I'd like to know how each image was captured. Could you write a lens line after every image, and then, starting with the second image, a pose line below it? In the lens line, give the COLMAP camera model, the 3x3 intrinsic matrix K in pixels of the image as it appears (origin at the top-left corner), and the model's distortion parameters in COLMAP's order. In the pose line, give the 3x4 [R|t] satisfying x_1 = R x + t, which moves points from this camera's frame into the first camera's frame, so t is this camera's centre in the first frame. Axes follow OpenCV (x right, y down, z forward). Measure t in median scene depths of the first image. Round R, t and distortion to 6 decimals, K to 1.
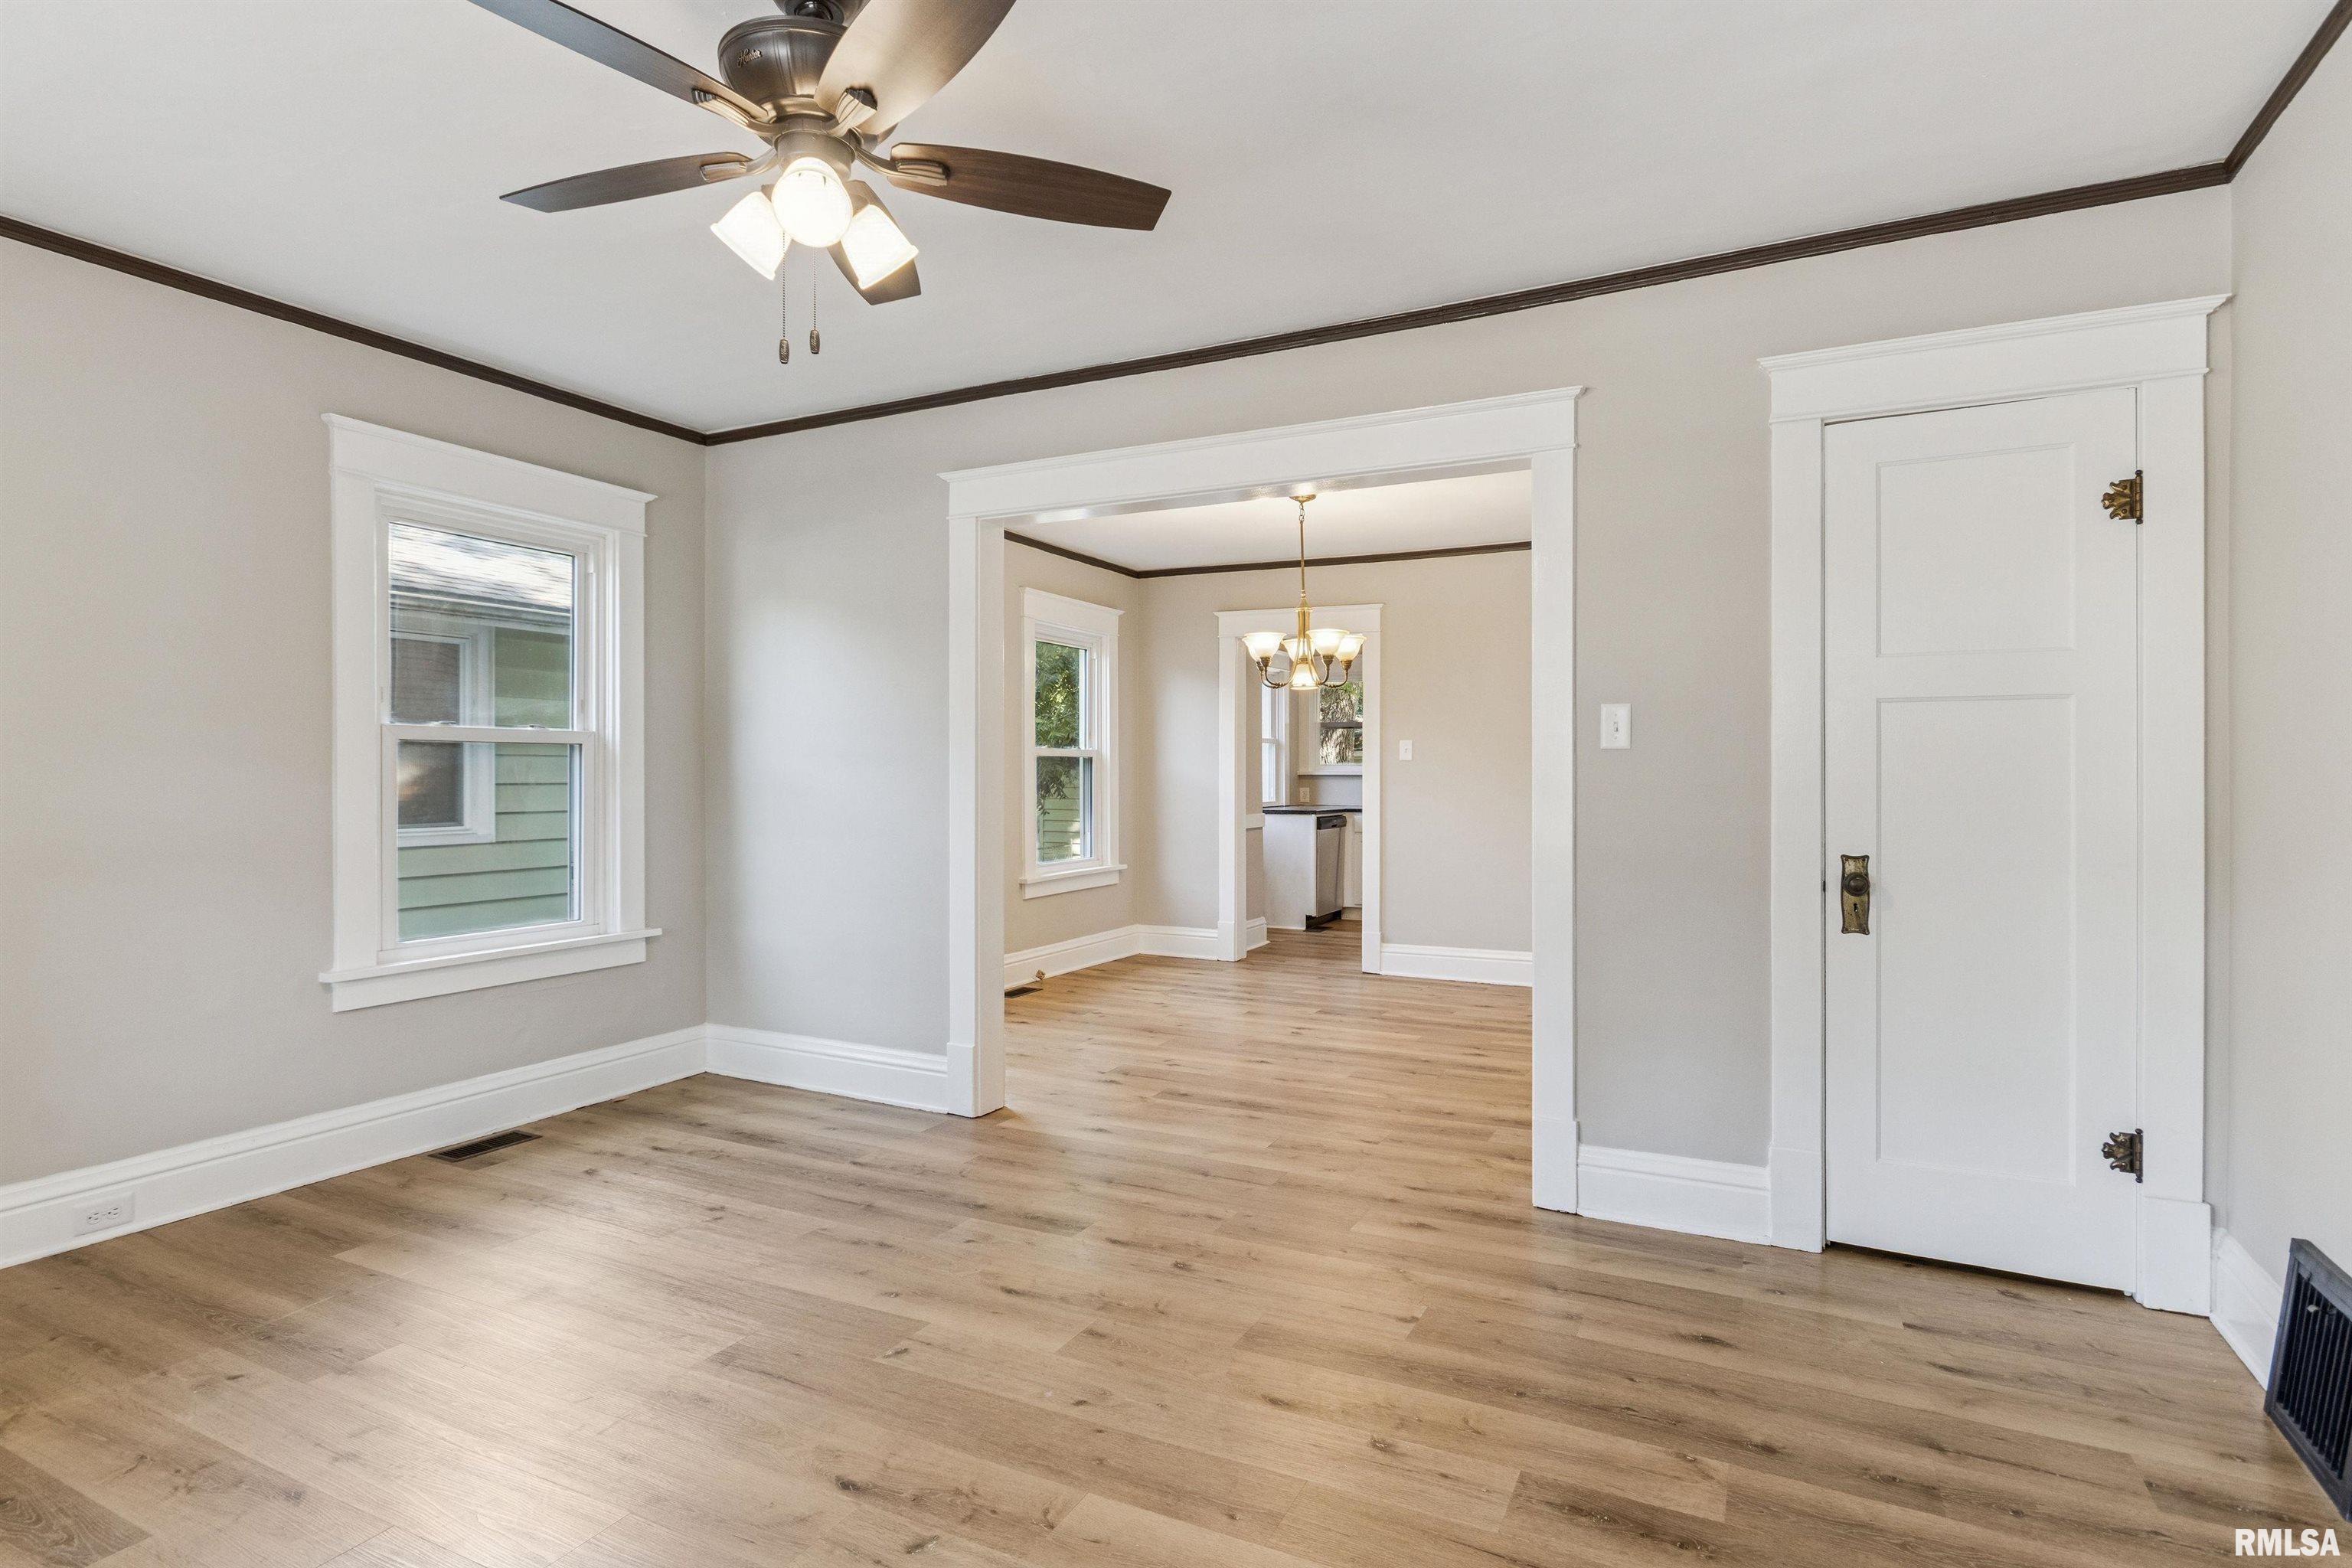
lens RADIAL K [[1188.9, 0, 1184.1], [0, 1188.9, 773.6], [0, 0, 1]] dist [-0.002026, -0.001935]
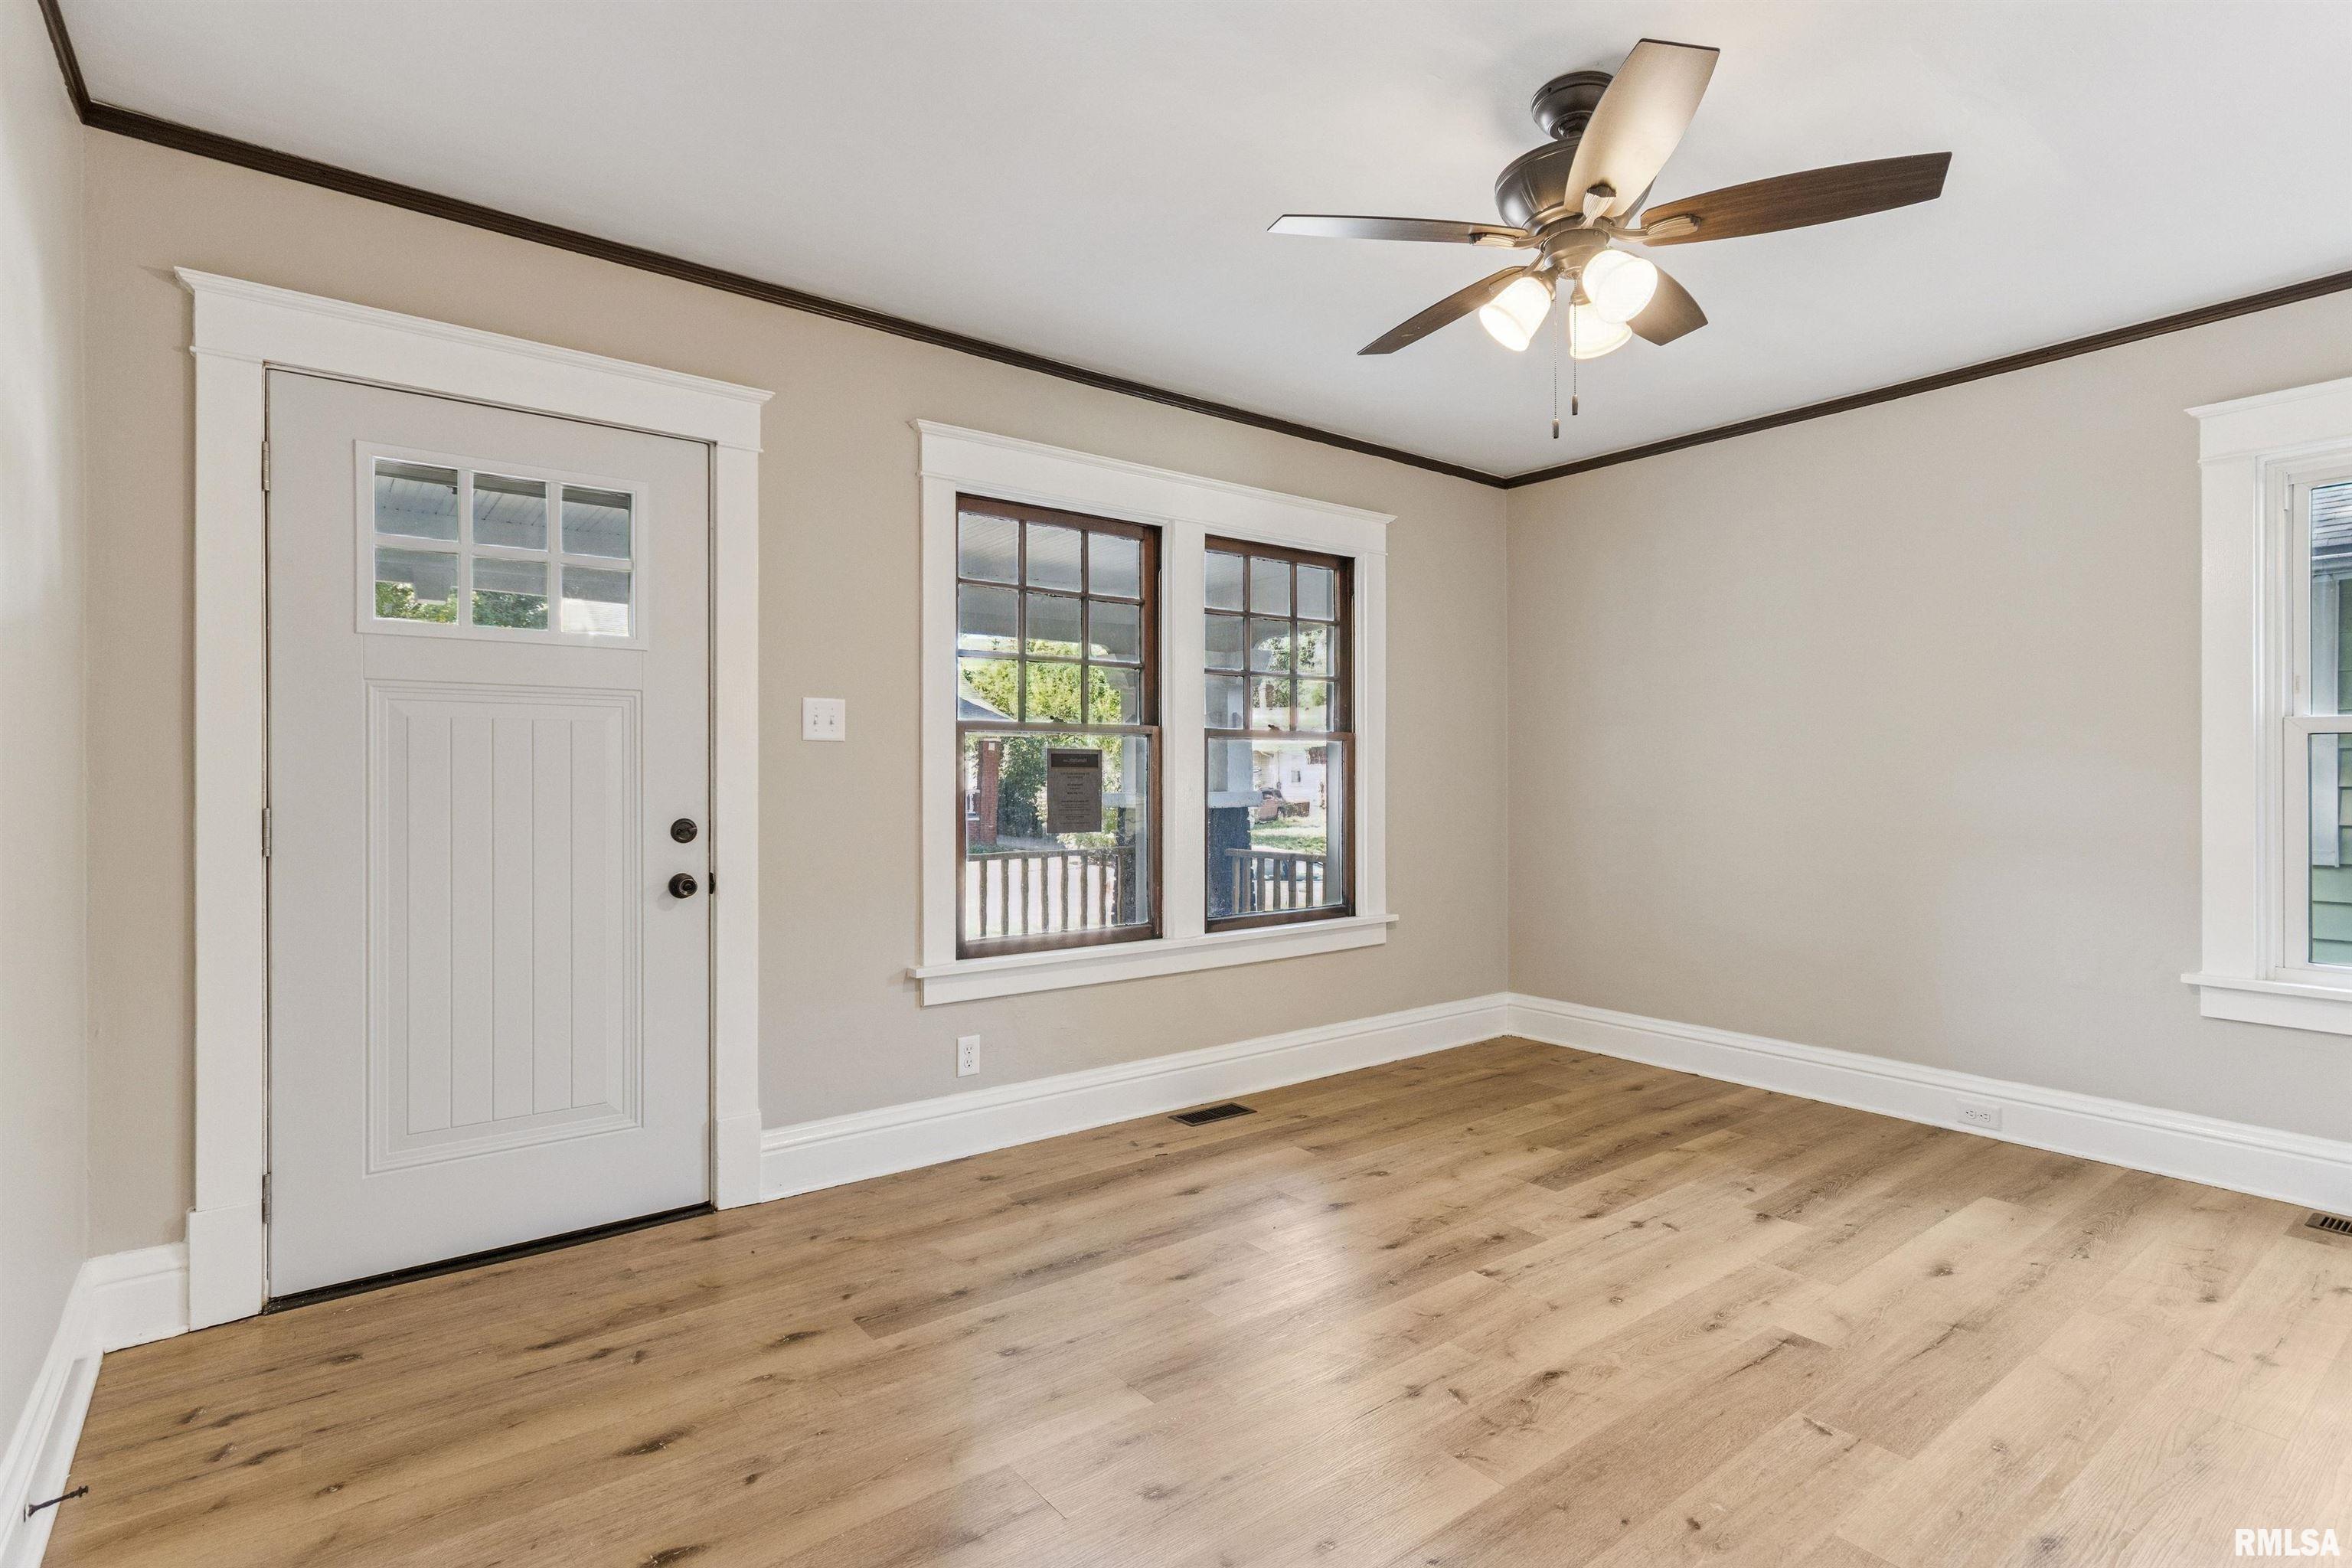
lens RADIAL K [[1158.0, 0, 1186.5], [0, 1158.0, 777.8], [0, 0, 1]] dist [0.006463, 0.004045]
pose [[-0.429738, 0.002723, -0.902950, 0.510998], [-0.000154, 0.999995, 0.003089, 0.001194], [0.902954, 0.001466, -0.429736, 0.652154]]
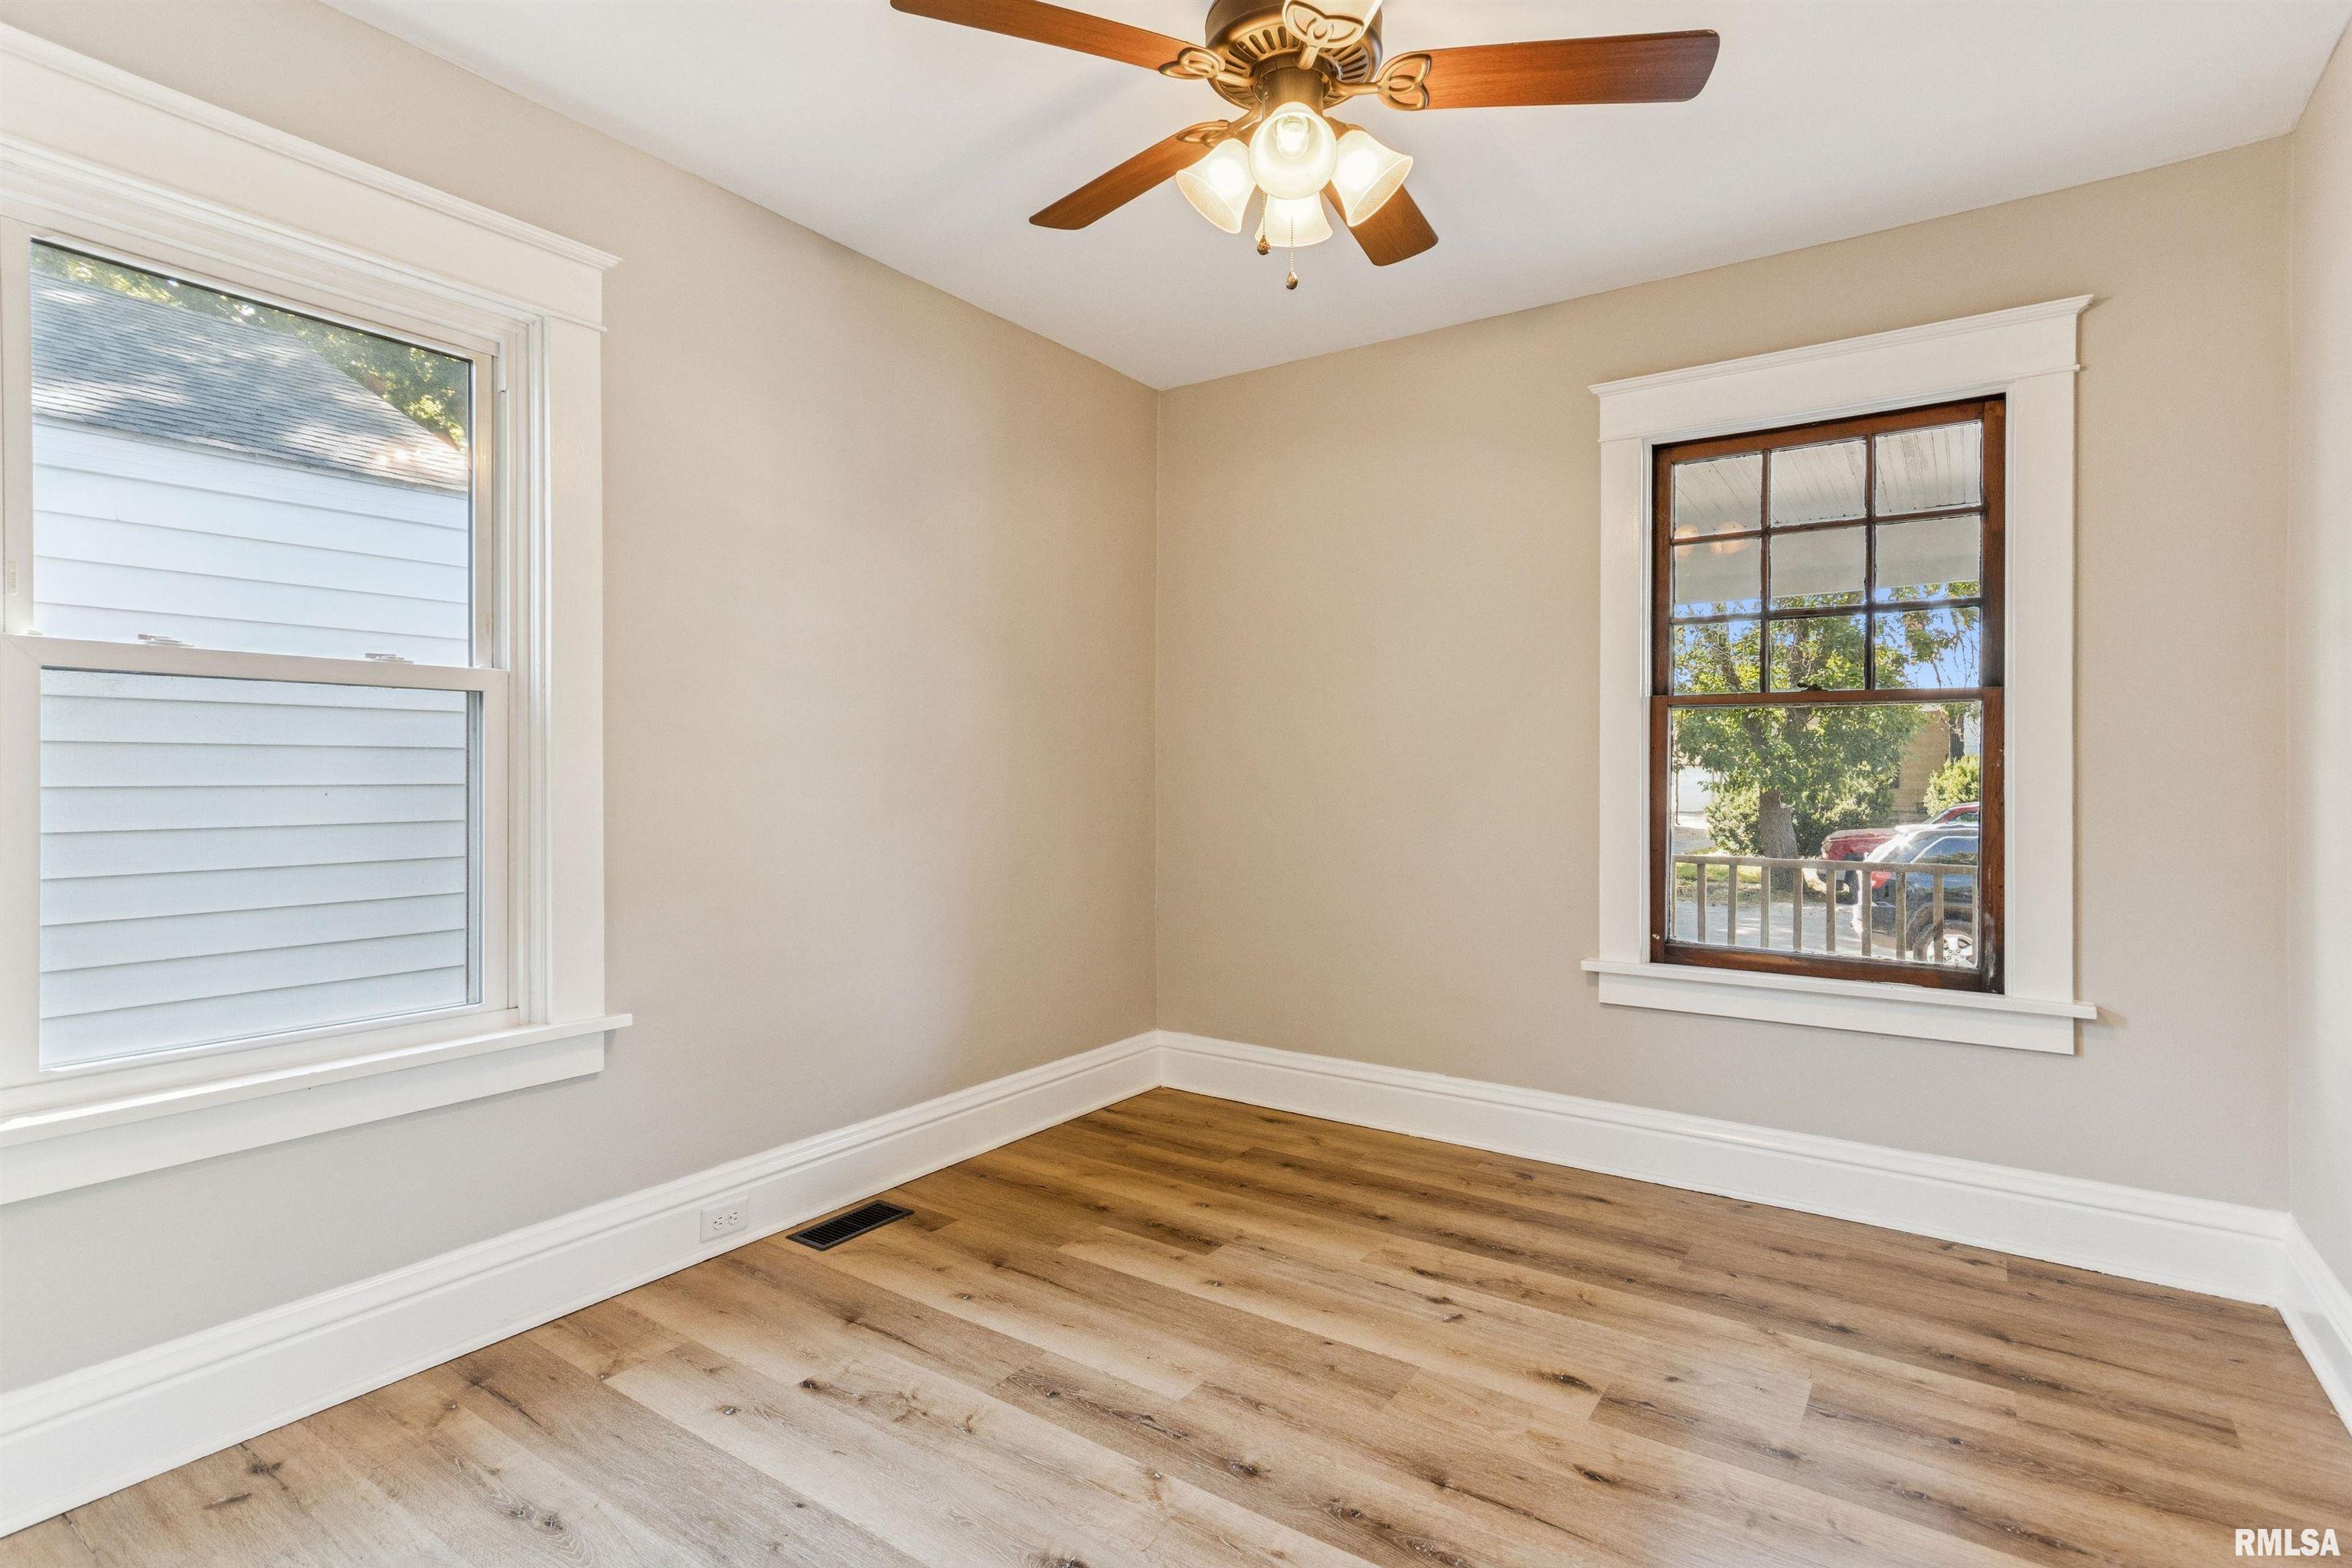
lens RADIAL K [[1158.0, 0, 1178.9], [0, 1158.0, 763.4], [0, 0, 1]] dist [0.006463, 0.004045]
pose [[-0.990705, -0.000153, 0.136031, -0.321016], [-0.000054, 1.000000, 0.000736, 0.005309], [-0.136031, 0.000722, -0.990704, 1.123825]]
